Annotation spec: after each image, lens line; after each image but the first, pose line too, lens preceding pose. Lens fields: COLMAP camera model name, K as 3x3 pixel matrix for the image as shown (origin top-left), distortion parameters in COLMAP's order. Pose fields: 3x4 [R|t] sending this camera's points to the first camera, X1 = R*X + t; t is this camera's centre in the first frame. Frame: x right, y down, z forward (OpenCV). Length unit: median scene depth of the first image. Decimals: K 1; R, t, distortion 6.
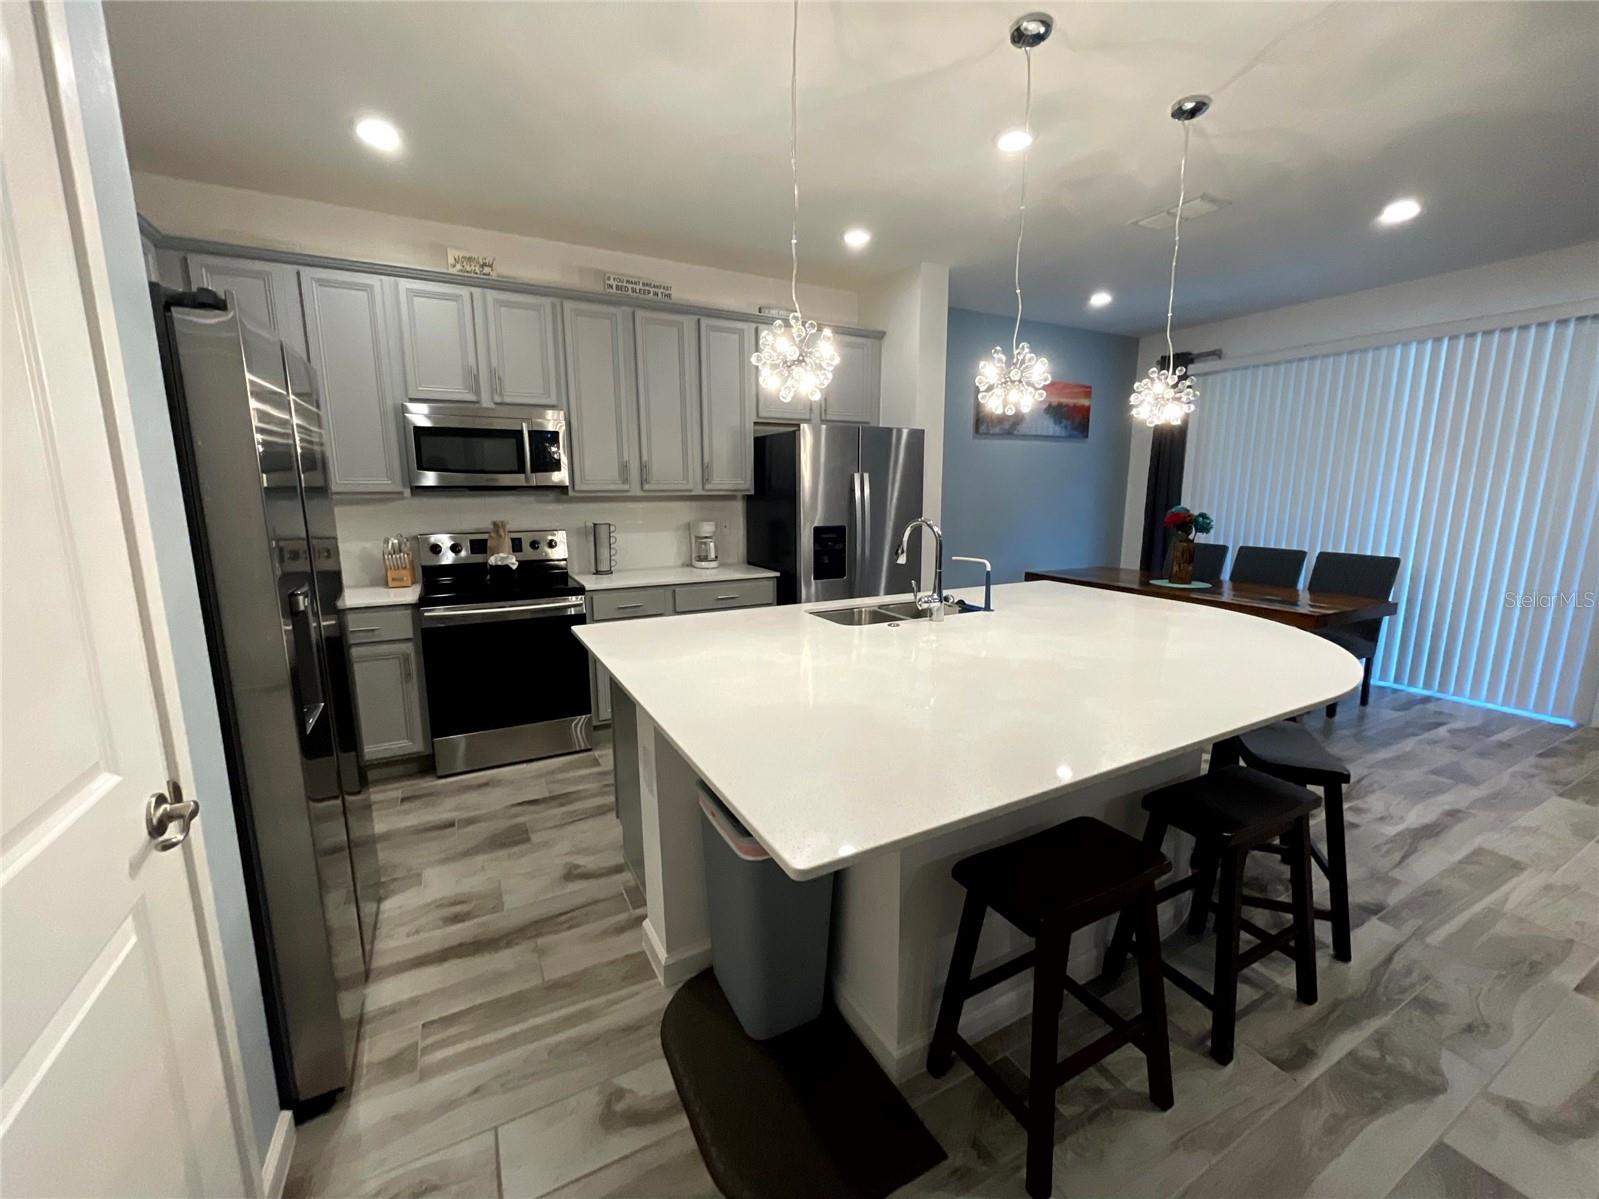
lens RADIAL K [[647.9, 0, 801.8], [0, 647.9, 596.1], [0, 0, 1]] dist [0.001169, 0.000797]
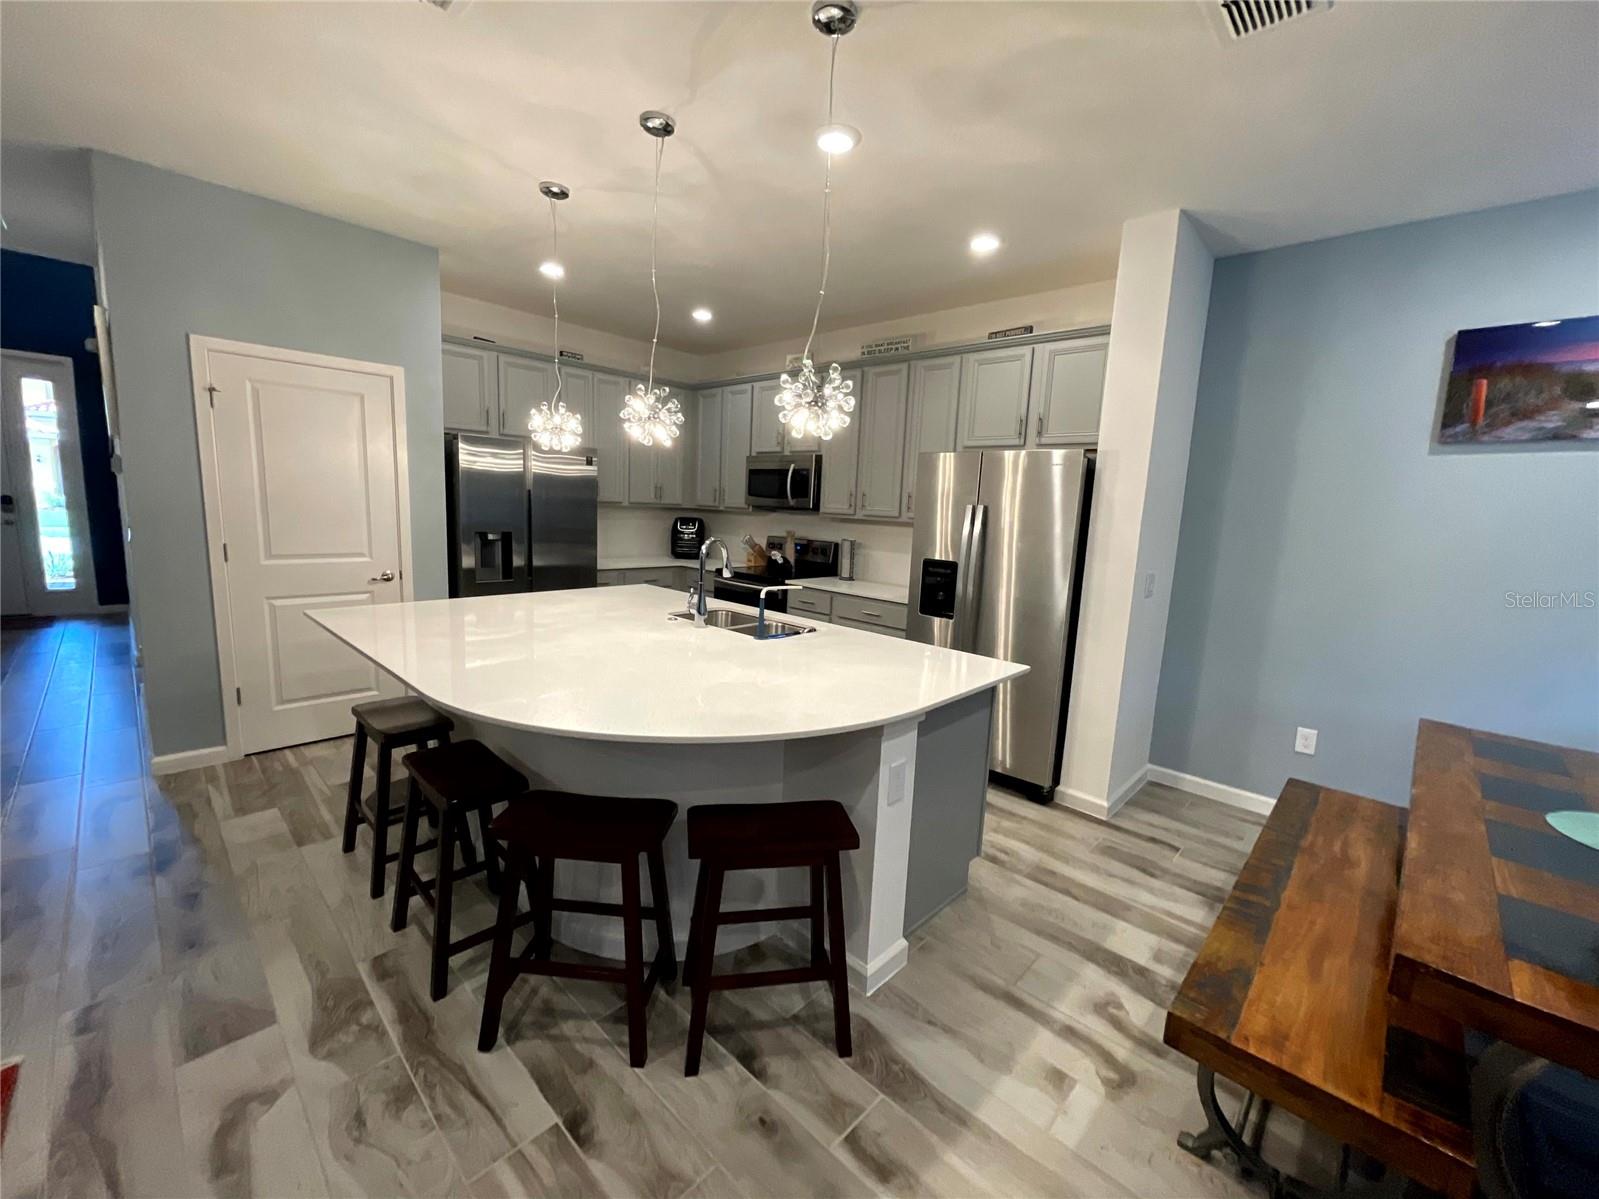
lens RADIAL K [[647.9, 0, 798.2], [0, 647.9, 594.6], [0, 0, 1]] dist [0.001169, 0.000797]
pose [[0.304663, 0.151086, -0.940401, 1.176301], [-0.205758, 0.974465, 0.089899, -0.137994], [0.929970, 0.166106, 0.327971, 0.699945]]
